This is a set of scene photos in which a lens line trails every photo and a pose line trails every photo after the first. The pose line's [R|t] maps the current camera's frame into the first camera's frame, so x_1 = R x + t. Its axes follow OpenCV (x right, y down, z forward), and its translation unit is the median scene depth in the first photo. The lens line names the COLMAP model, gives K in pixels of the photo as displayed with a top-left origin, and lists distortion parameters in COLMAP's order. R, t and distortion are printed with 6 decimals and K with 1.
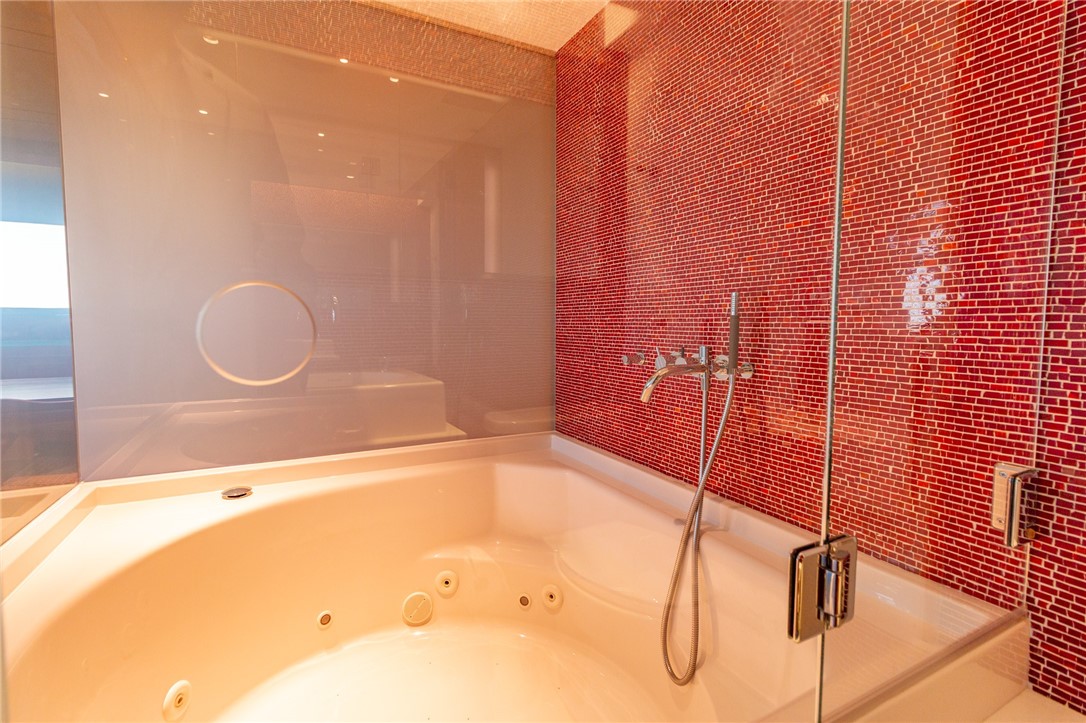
lens RADIAL K [[499.7, 0, 544.4], [0, 499.7, 358.6], [0, 0, 1]] dist [0.001770, -0.000882]
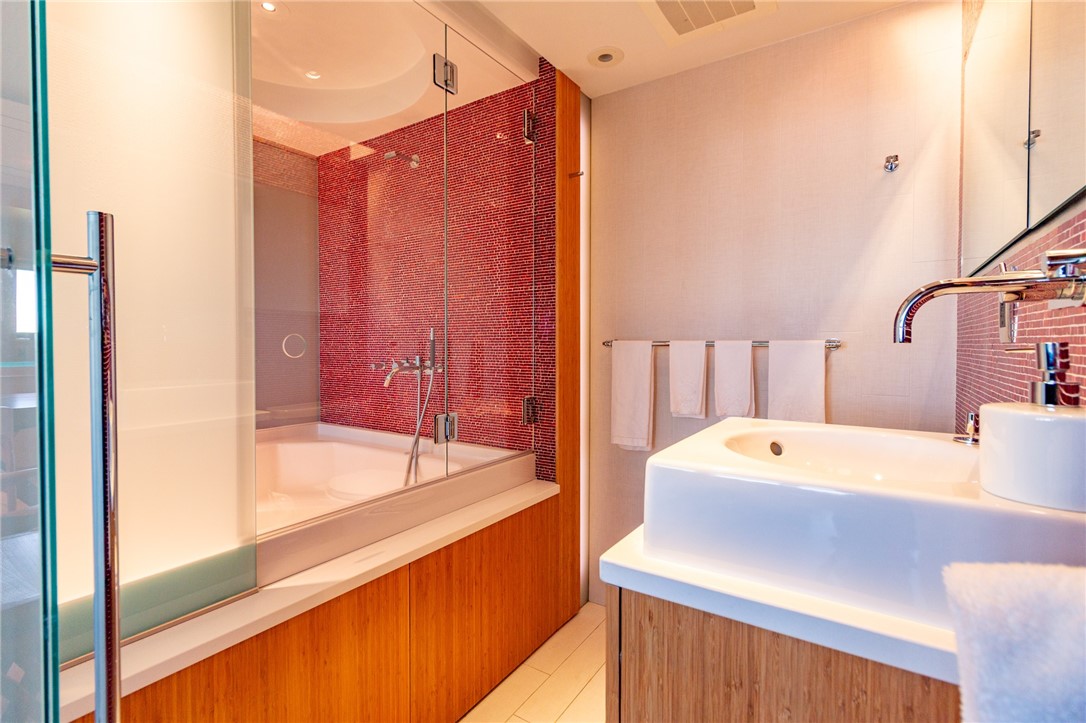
lens RADIAL K [[499.7, 0, 543.5], [0, 499.7, 356.3], [0, 0, 1]] dist [0.001770, -0.000882]
pose [[0.873886, -0.009121, 0.486046, -0.134920], [0.034537, 0.998462, -0.043359, 0.055207], [-0.484903, 0.054678, 0.872857, -0.646851]]
